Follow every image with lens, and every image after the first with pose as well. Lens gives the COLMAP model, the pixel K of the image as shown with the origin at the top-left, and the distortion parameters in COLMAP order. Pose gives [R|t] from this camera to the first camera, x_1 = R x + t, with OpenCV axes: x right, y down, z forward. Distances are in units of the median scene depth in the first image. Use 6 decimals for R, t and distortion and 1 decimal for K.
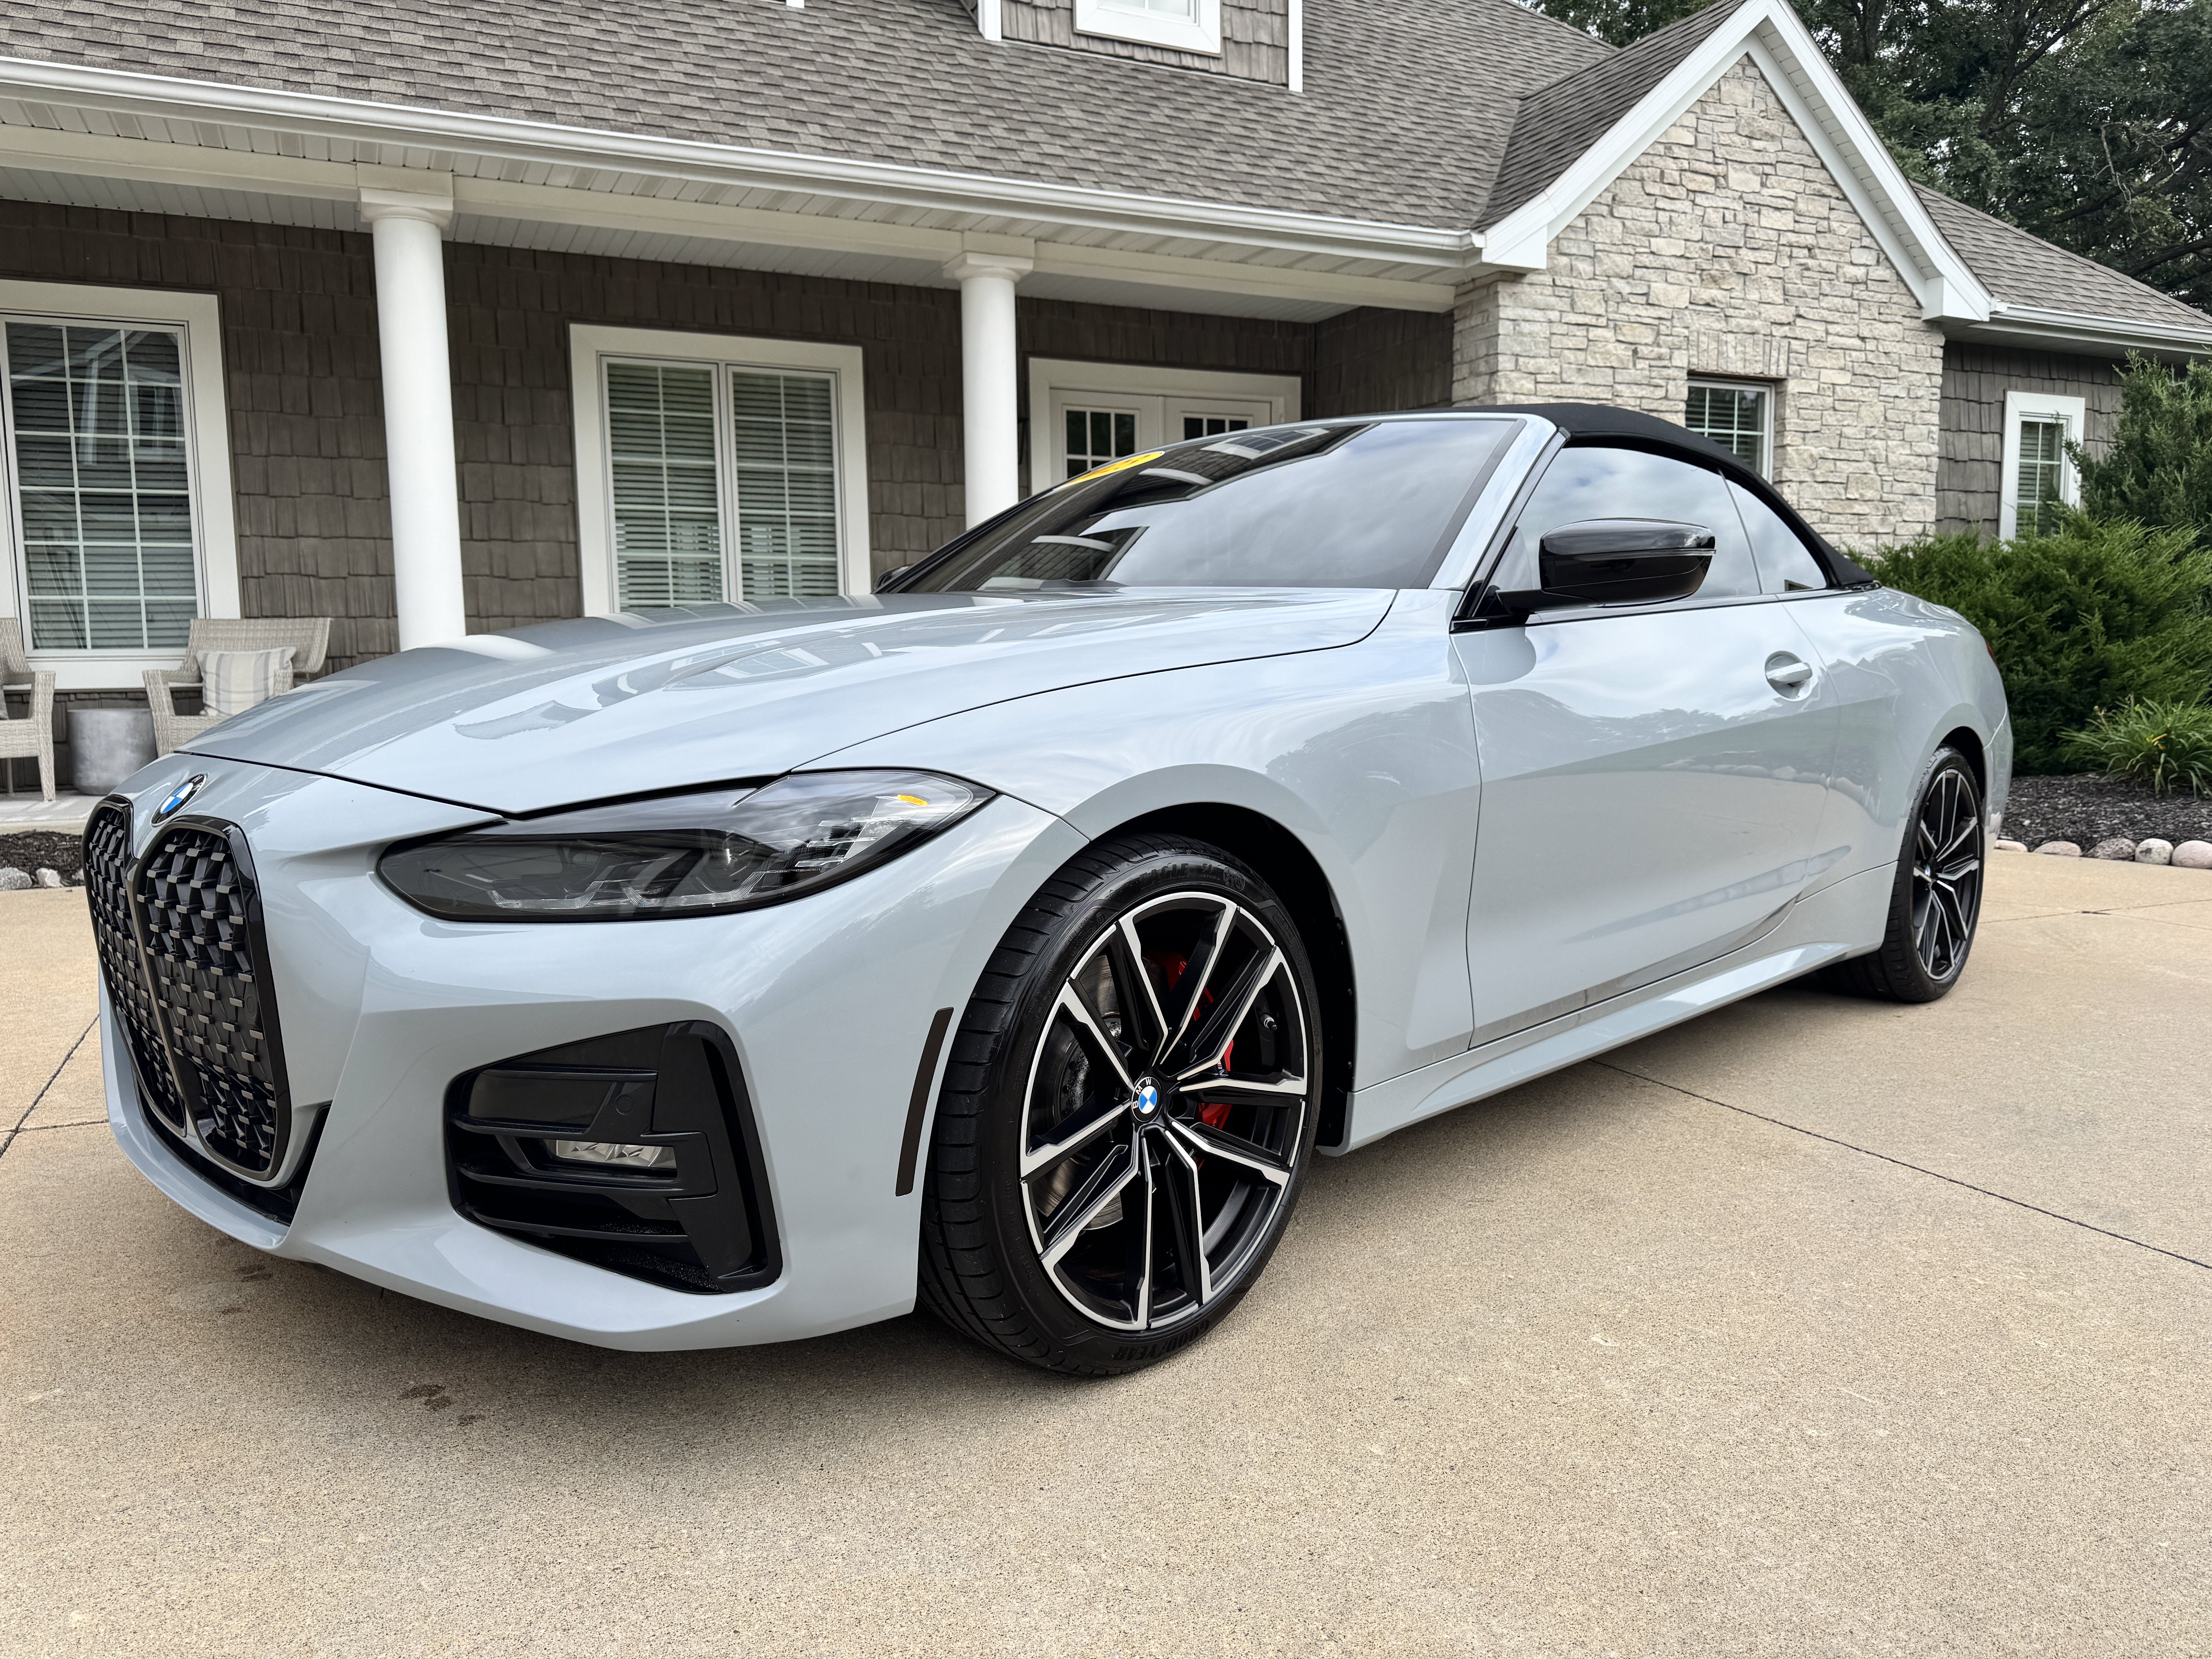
lens RADIAL K [[1583.5, 0, 1107.0], [0, 1583.5, 822.1], [0, 0, 1]] dist [0.027668, -0.026793]
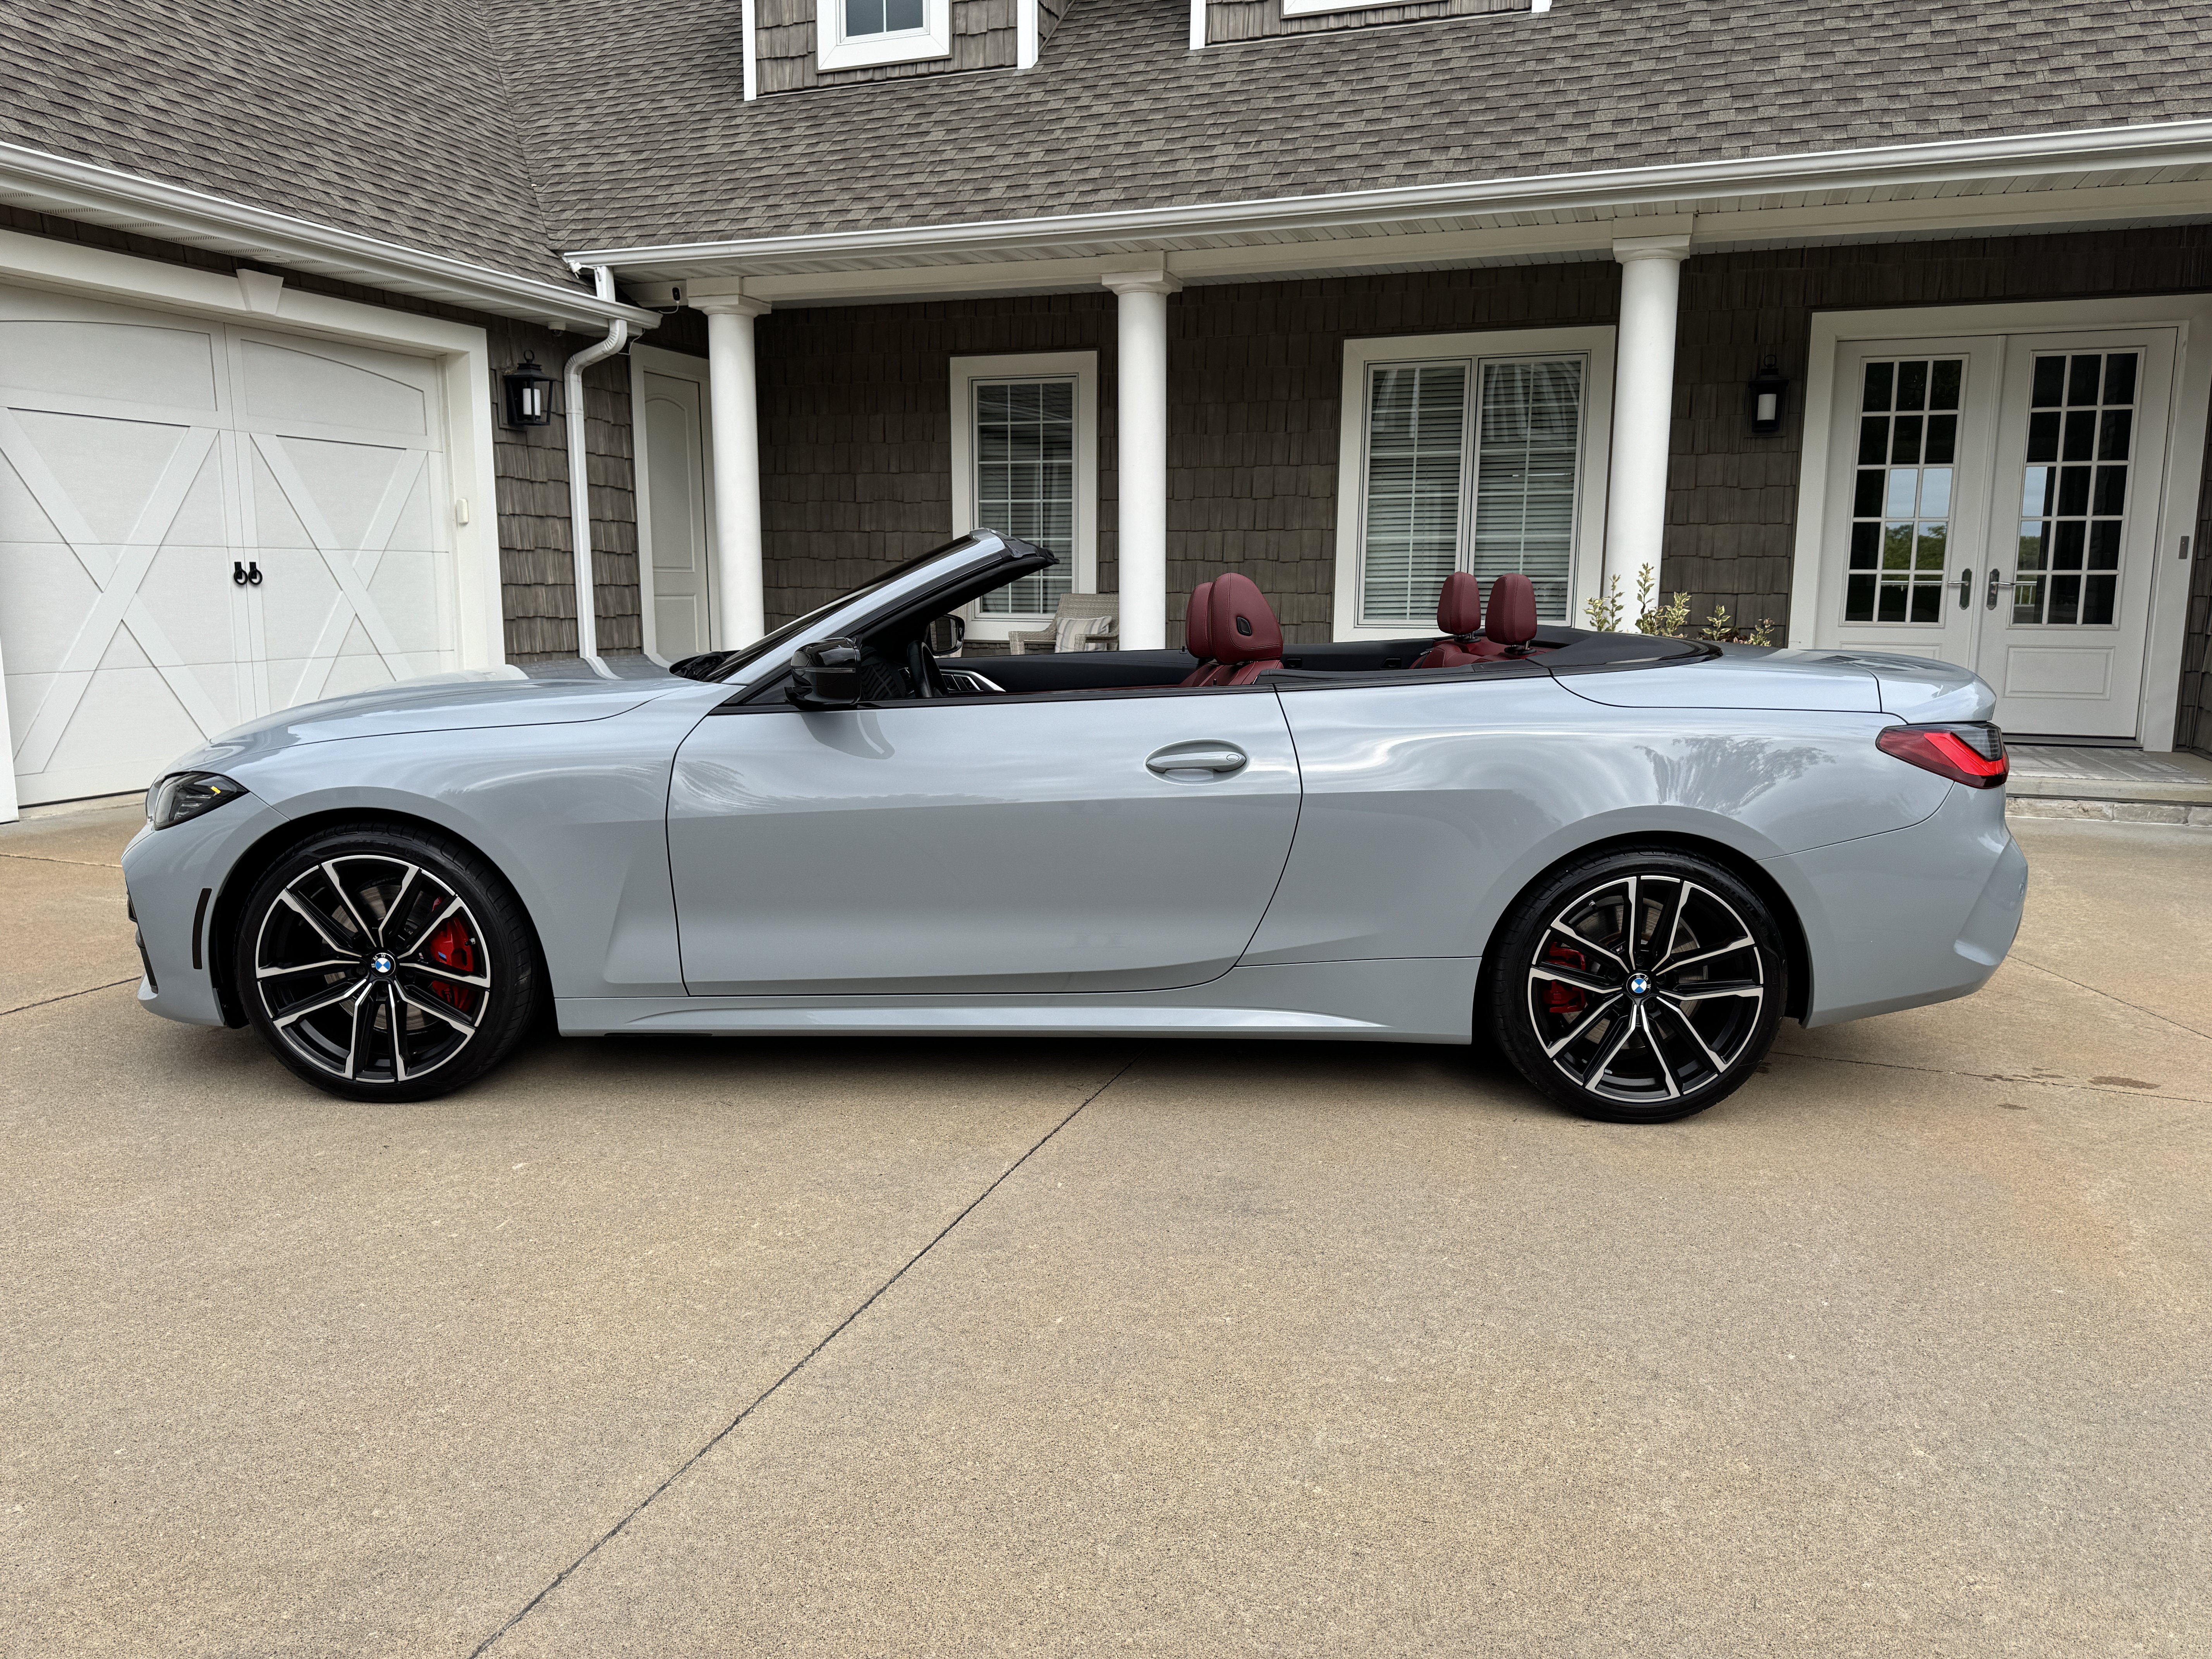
lens RADIAL K [[1560.3, 0, 1111.3], [0, 1560.3, 833.9], [0, 0, 1]] dist [0.069029, -0.060984]
pose [[0.697454, 0.133472, -0.704090, 0.430995], [-0.092279, 0.991050, 0.096461, -0.052693], [0.710663, -0.002304, 0.703529, 0.069267]]
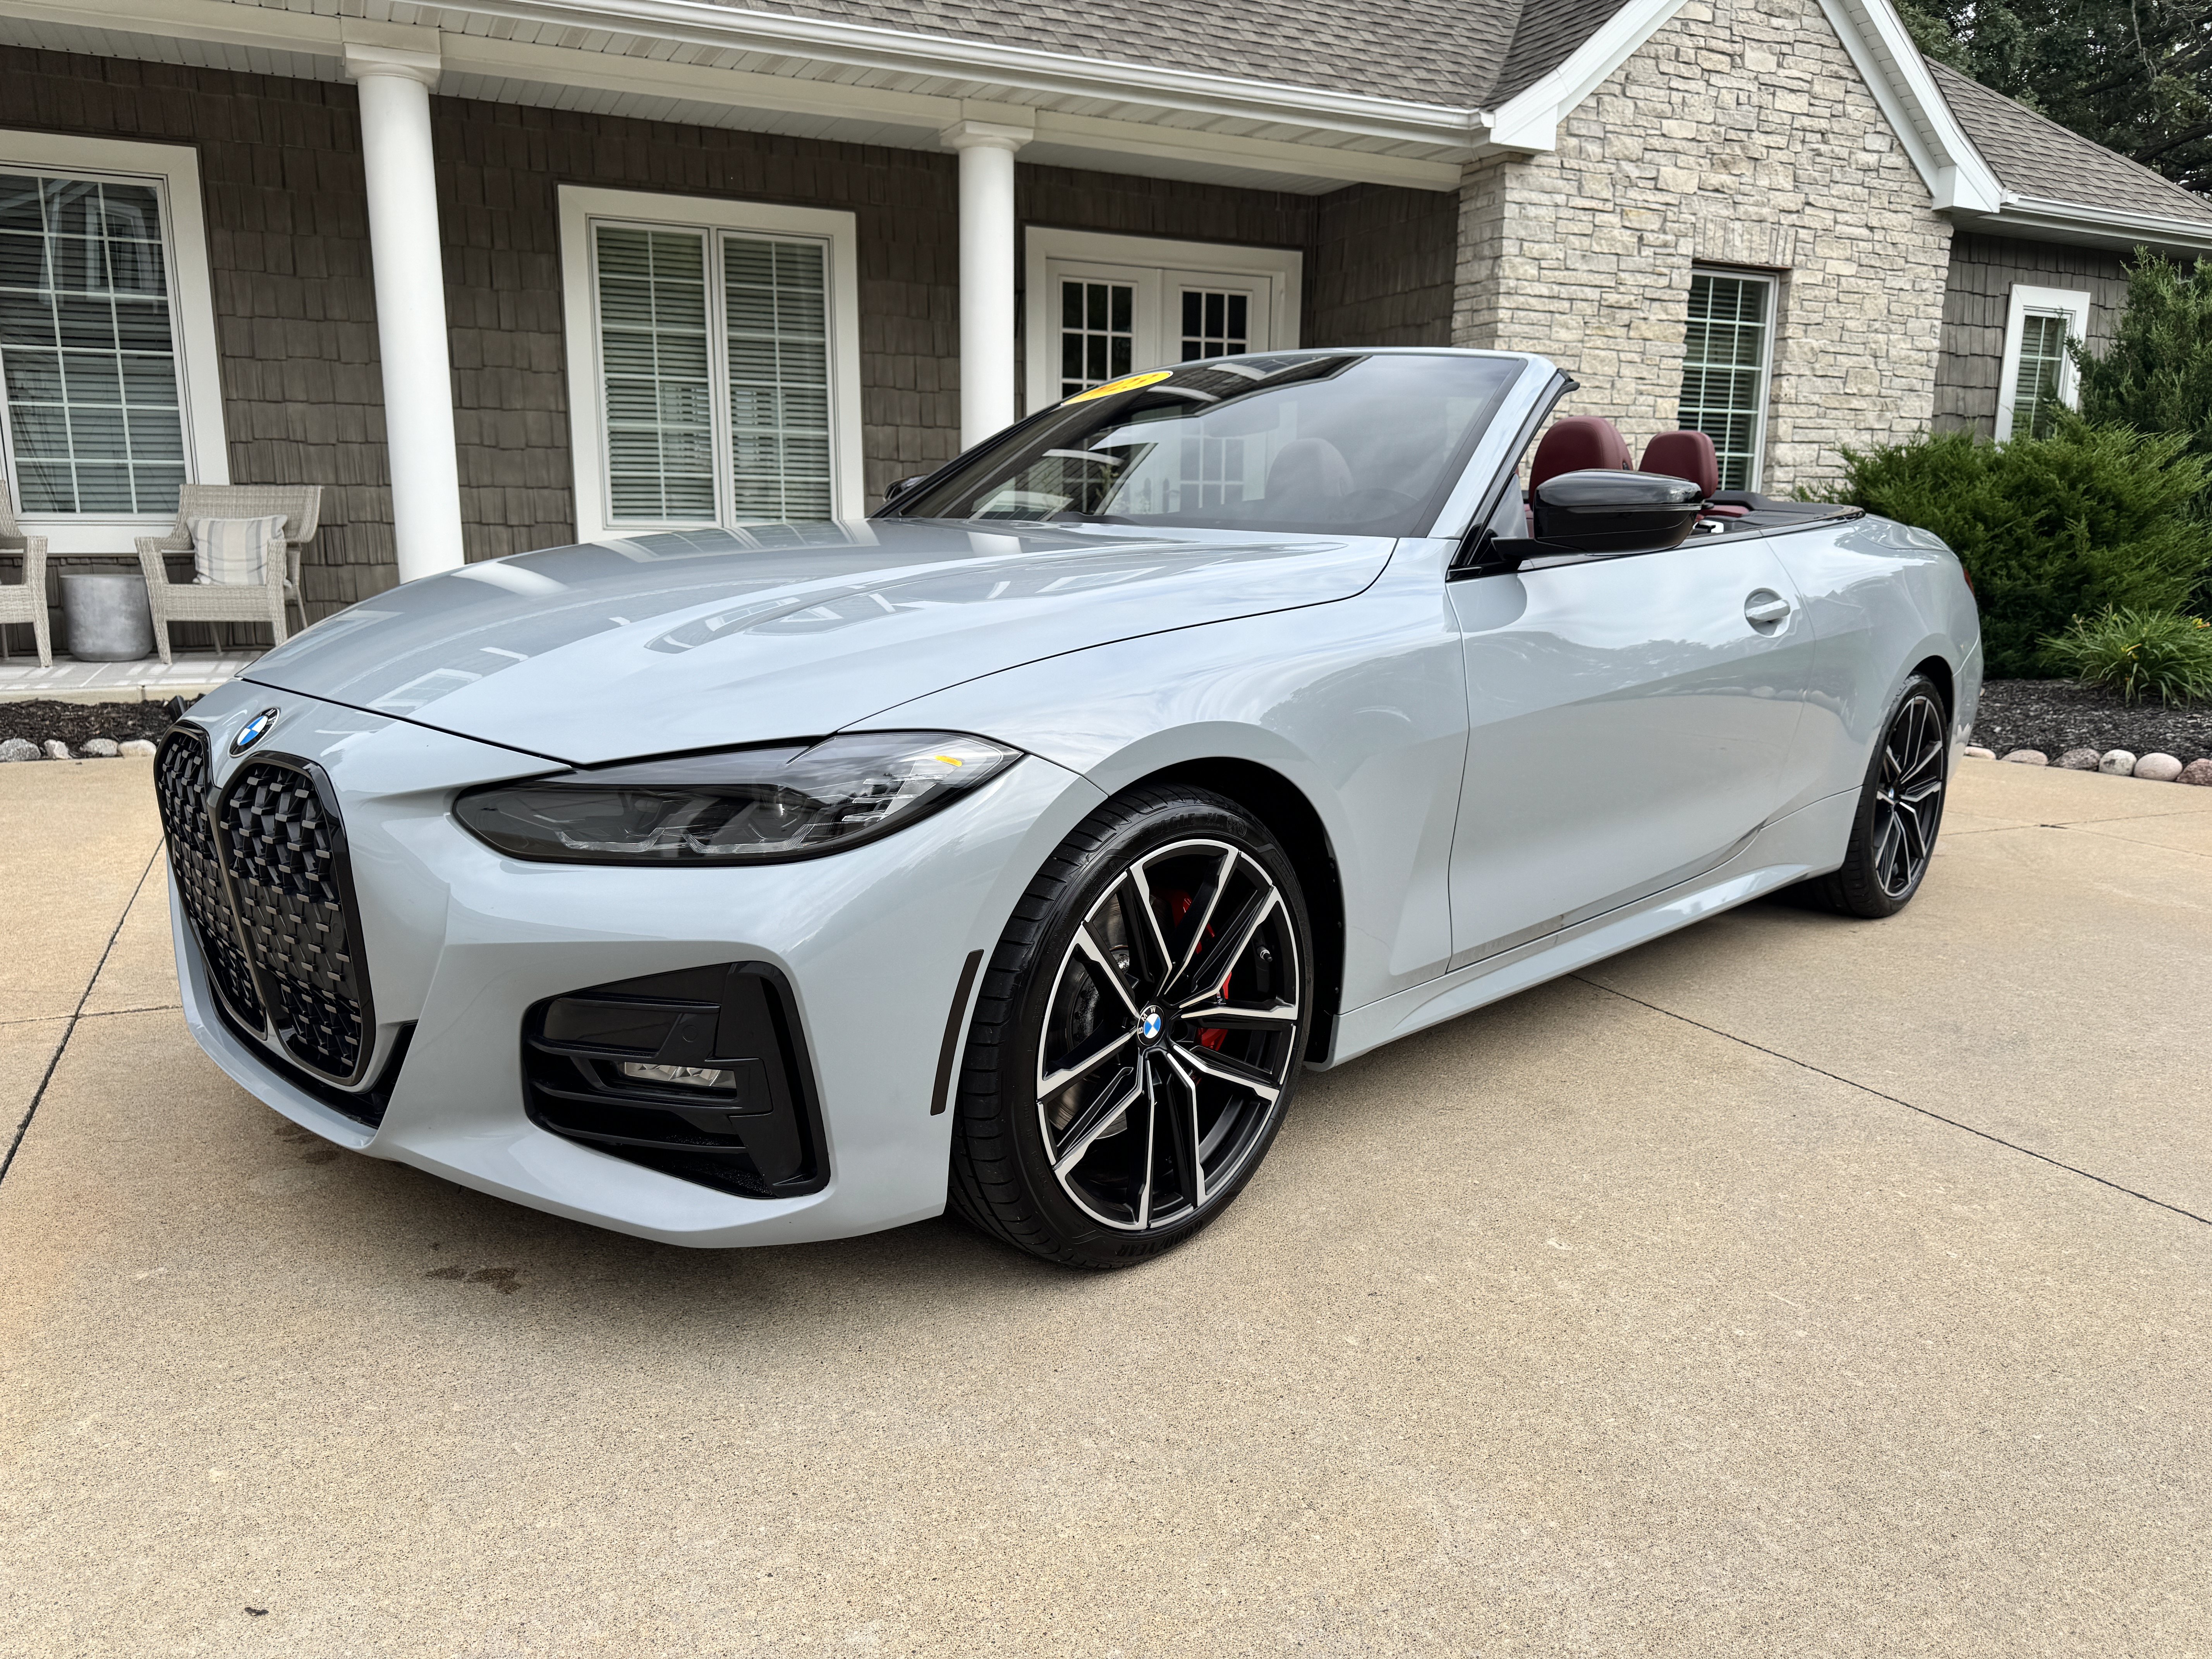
lens RADIAL K [[1588.4, 0, 1106.0], [0, 1588.4, 829.5], [0, 0, 1]] dist [0.026478, -0.024860]
pose [[0.999731, 0.019725, 0.012209, -0.005185], [-0.020726, 0.995885, 0.088221, -0.012535], [-0.010418, -0.088450, 0.996026, -0.017904]]
